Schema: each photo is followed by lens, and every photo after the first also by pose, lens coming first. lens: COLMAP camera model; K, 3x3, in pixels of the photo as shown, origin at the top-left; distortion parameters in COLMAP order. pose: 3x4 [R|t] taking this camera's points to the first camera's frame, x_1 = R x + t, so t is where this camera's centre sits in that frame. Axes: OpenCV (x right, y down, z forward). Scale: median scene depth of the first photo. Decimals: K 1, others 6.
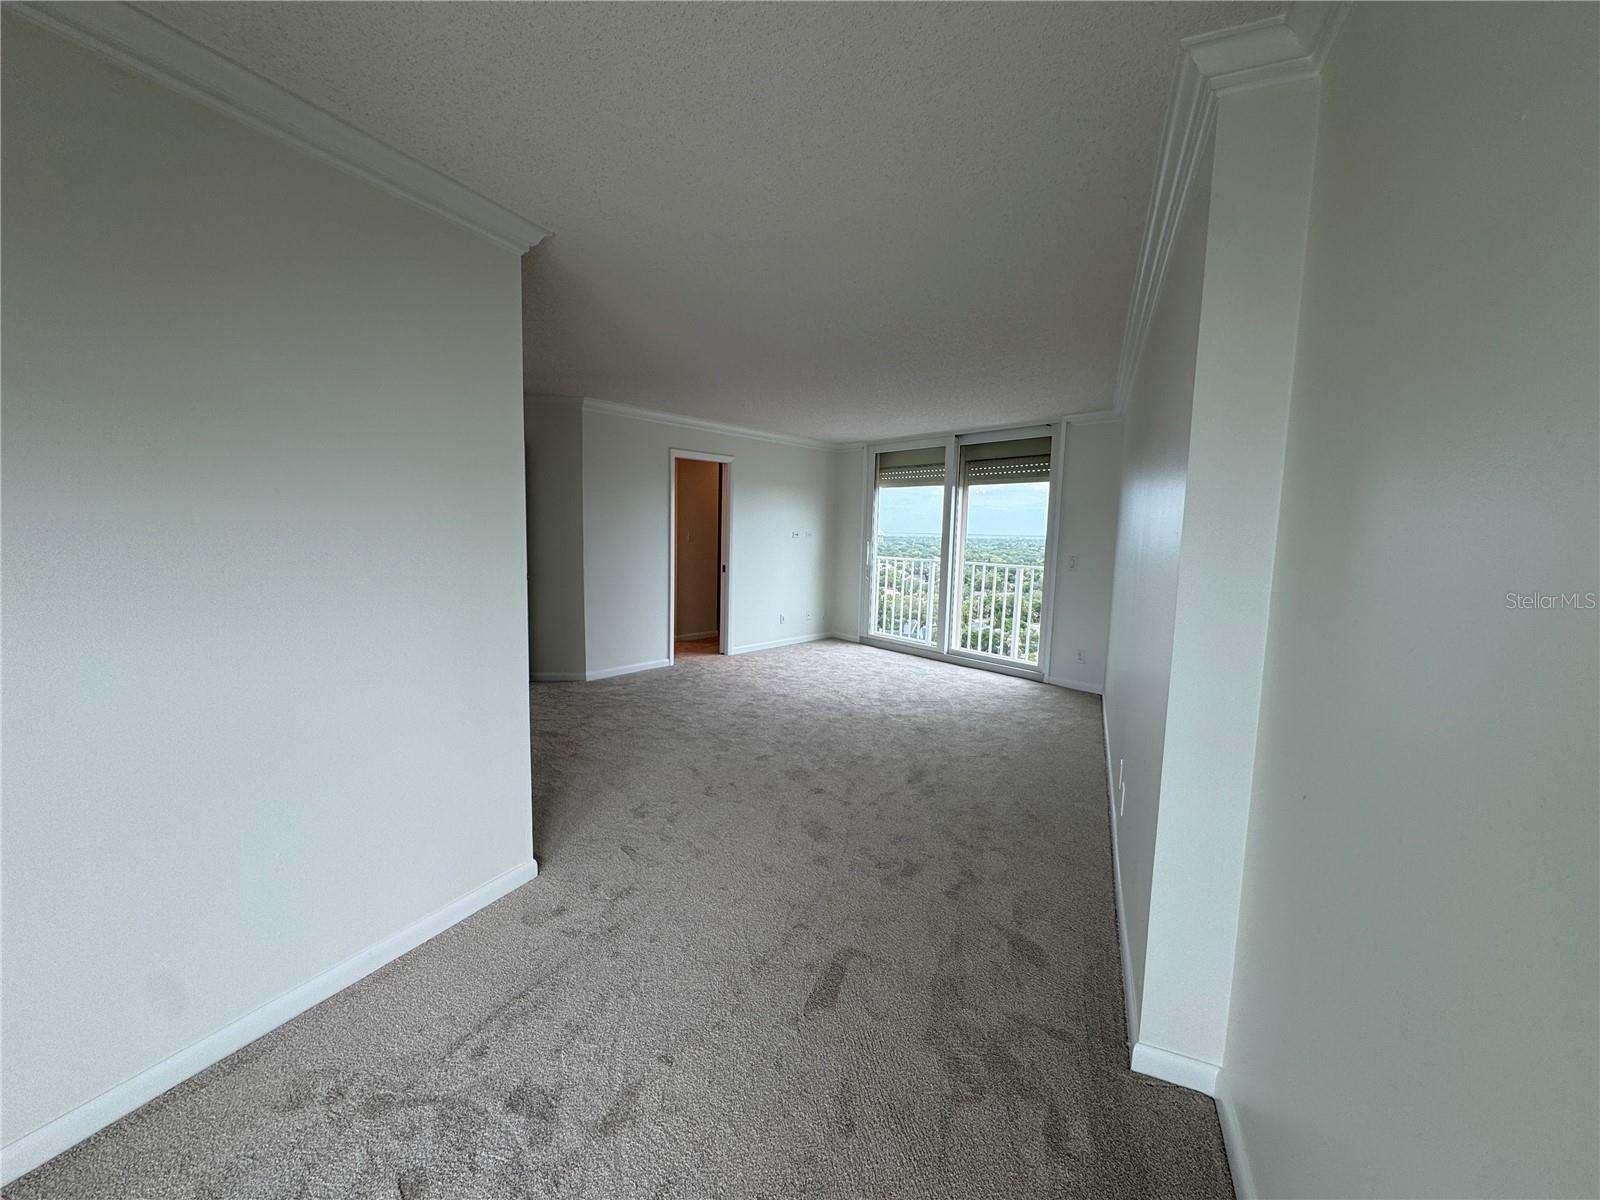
lens RADIAL K [[640.7, 0, 798.1], [0, 640.7, 598.8], [0, 0, 1]] dist [-0.003866, 0.000134]
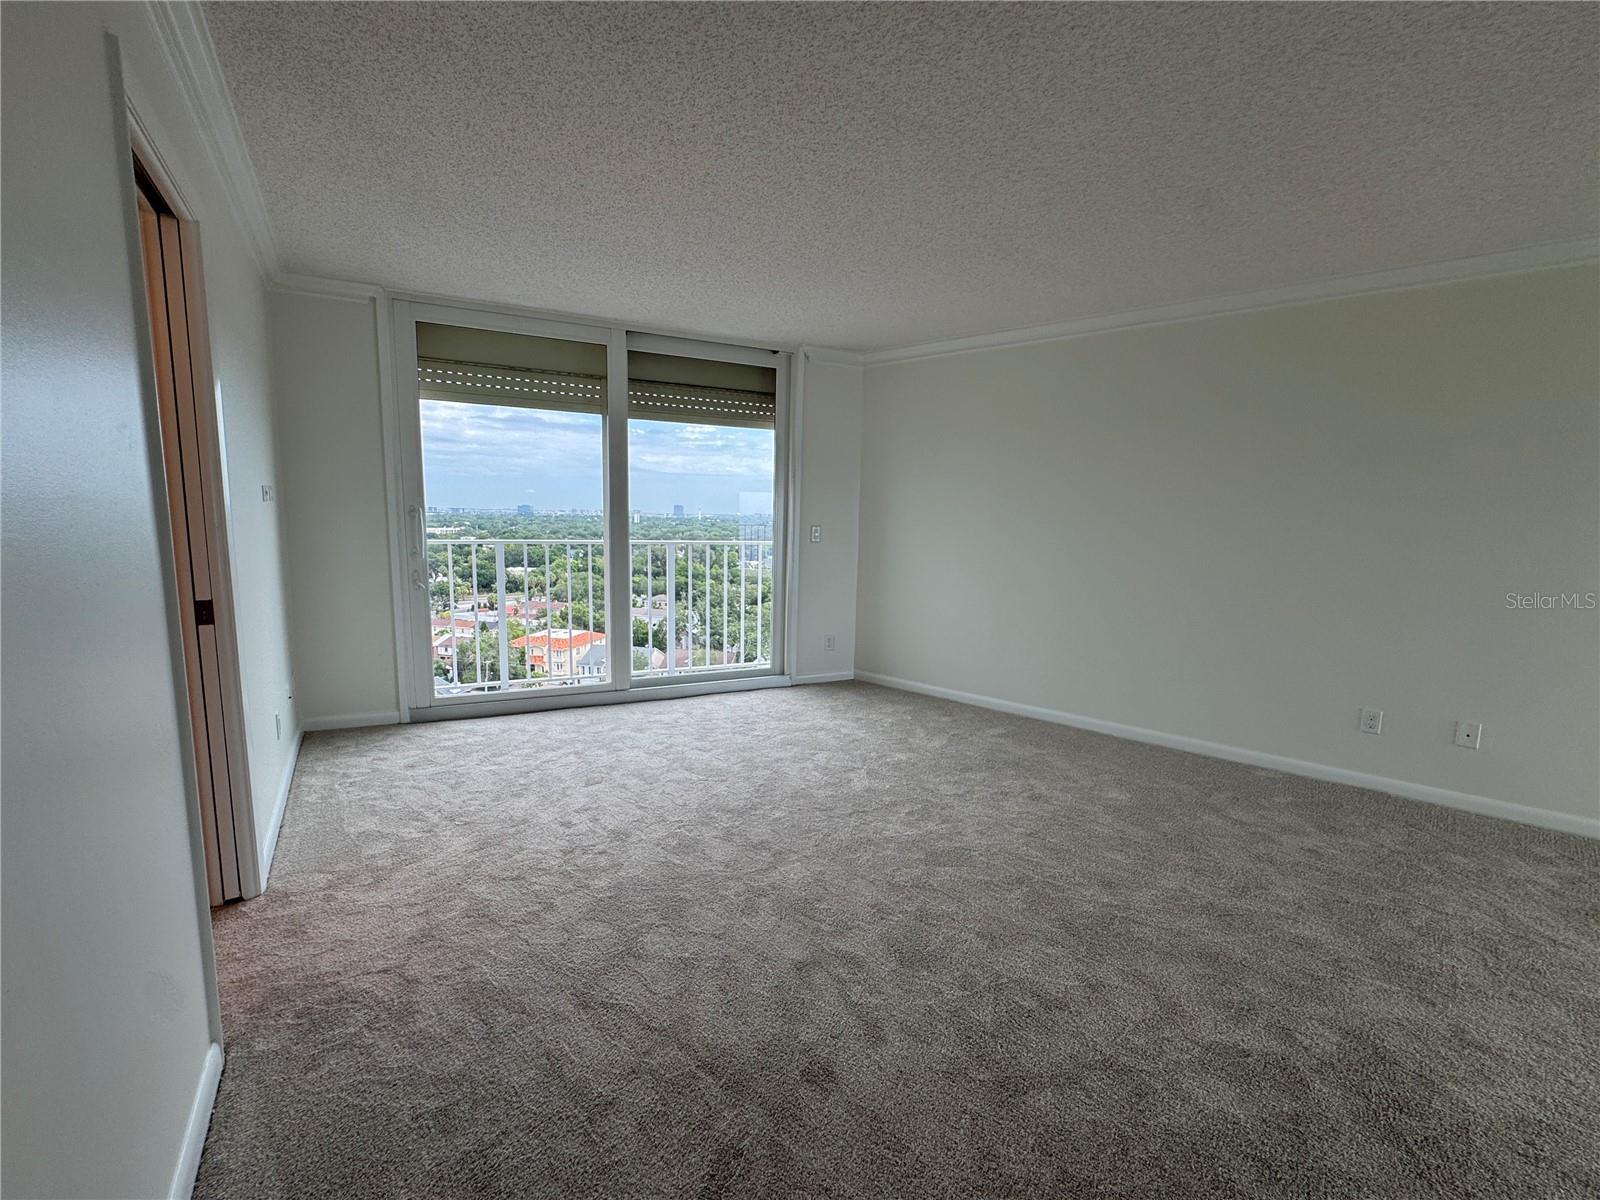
lens RADIAL K [[640.7, 0, 798.1], [0, 640.7, 598.8], [0, 0, 1]] dist [-0.003866, 0.000134]
pose [[0.256135, -0.143201, 0.955975, -0.336939], [0.086747, 0.988381, 0.124813, -0.069181], [-0.962741, 0.050959, 0.265581, 0.718755]]
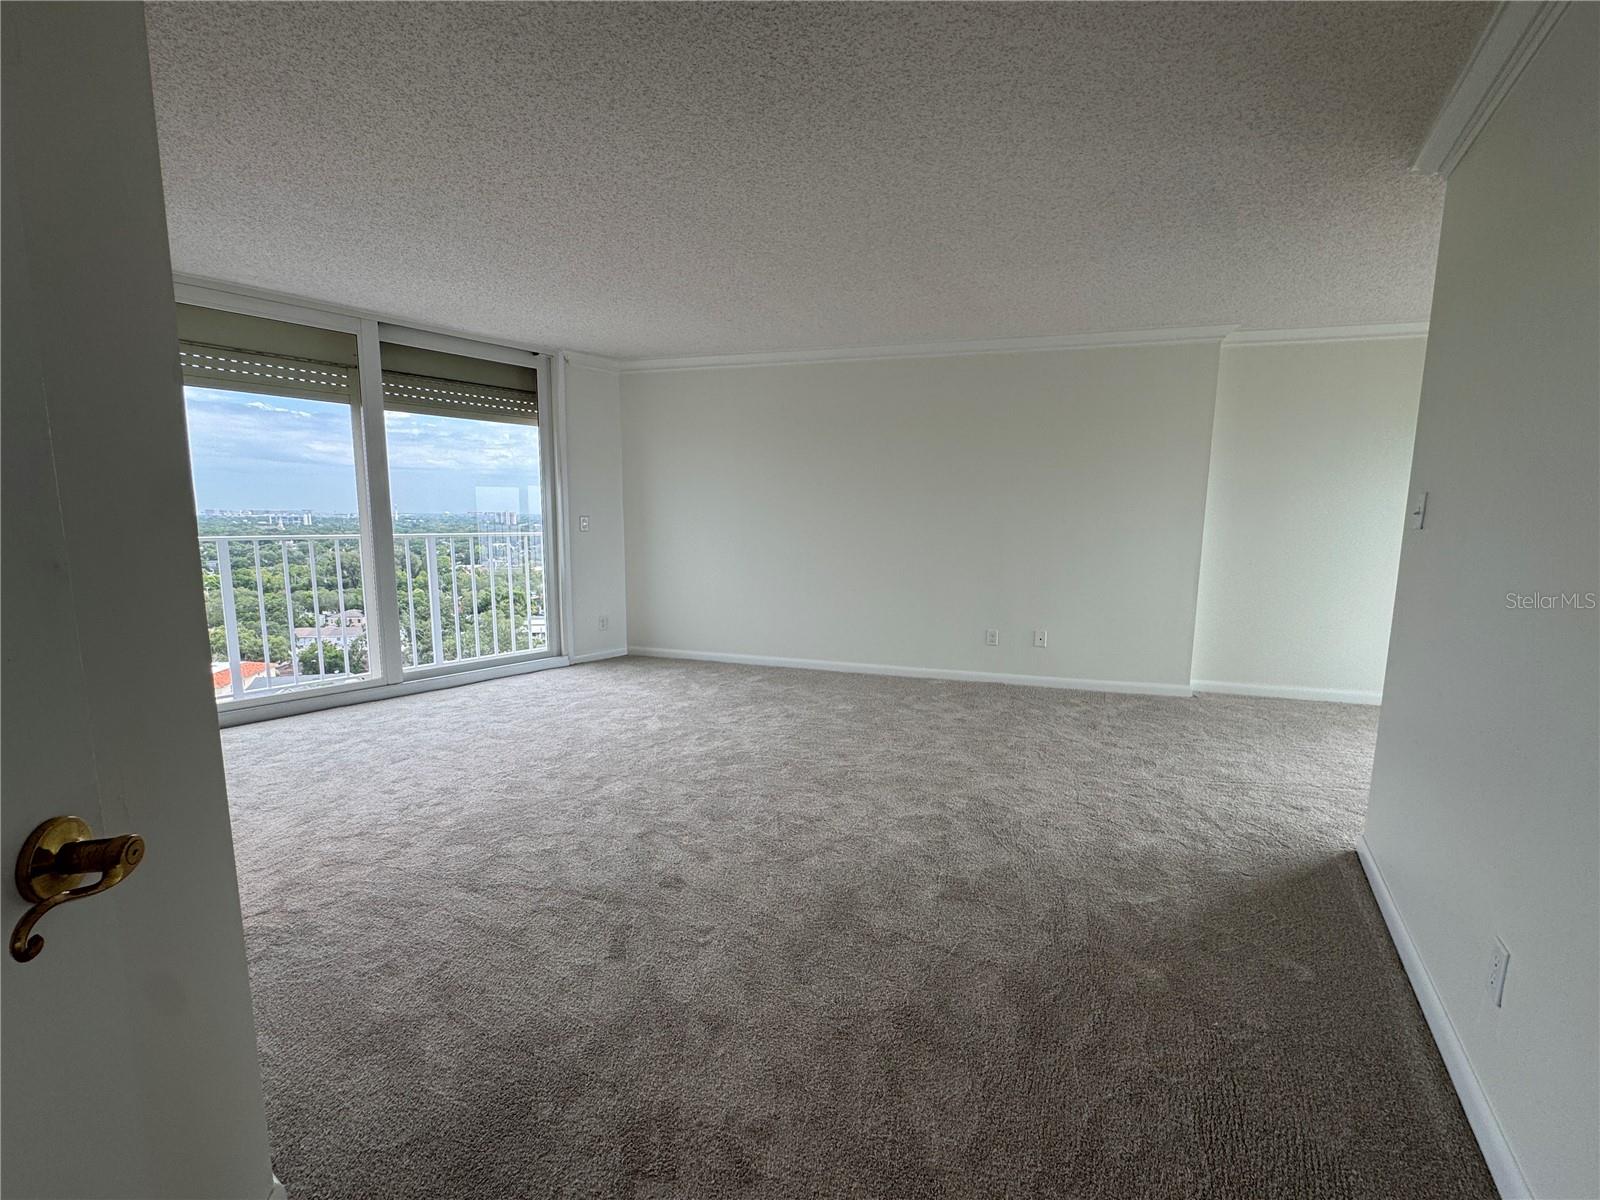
lens RADIAL K [[640.7, 0, 798.1], [0, 640.7, 598.8], [0, 0, 1]] dist [-0.003866, 0.000134]
pose [[-0.146763, -0.152467, 0.977351, -0.453616], [0.093172, 0.981526, 0.167110, -0.065885], [-0.984774, 0.115587, -0.129846, 0.742443]]
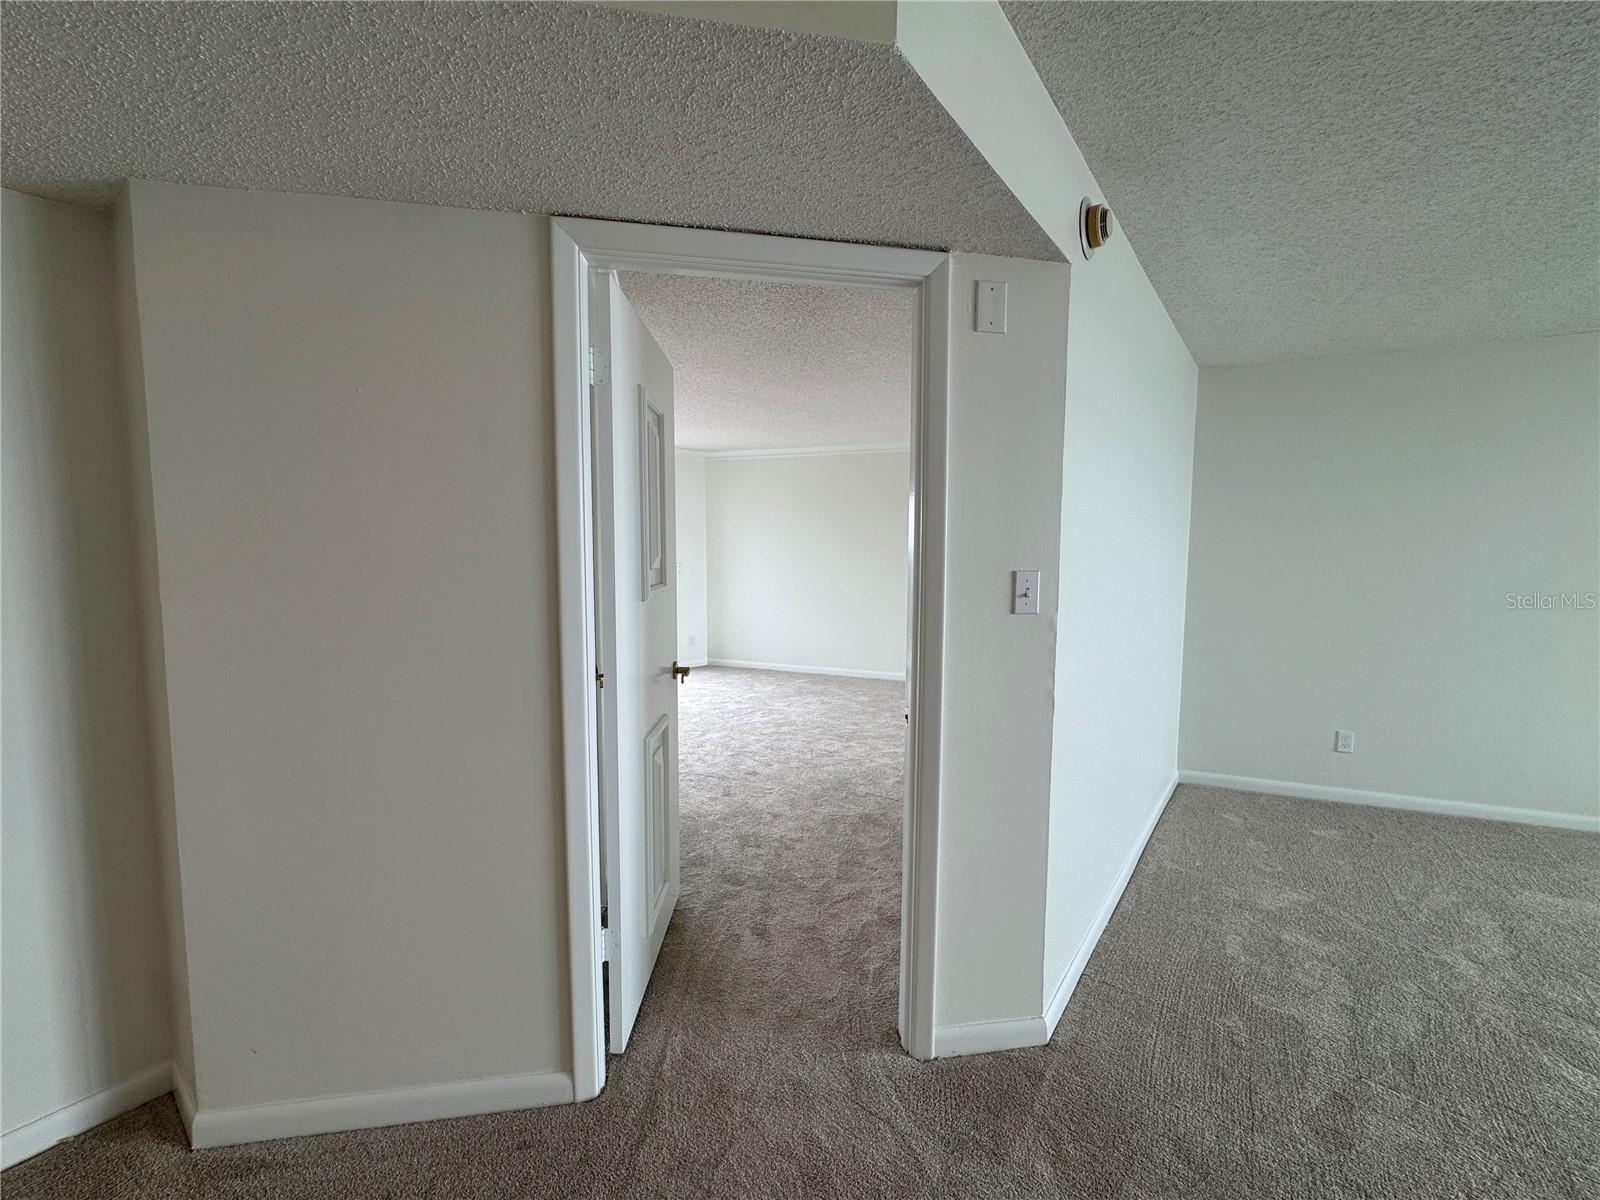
lens RADIAL K [[640.7, 0, 798.1], [0, 640.7, 598.8], [0, 0, 1]] dist [-0.003866, 0.000134]
pose [[-0.063721, -0.107263, 0.992187, -0.737771], [0.101505, 0.988354, 0.113368, -0.102293], [-0.992792, 0.107936, -0.052091, 0.750297]]
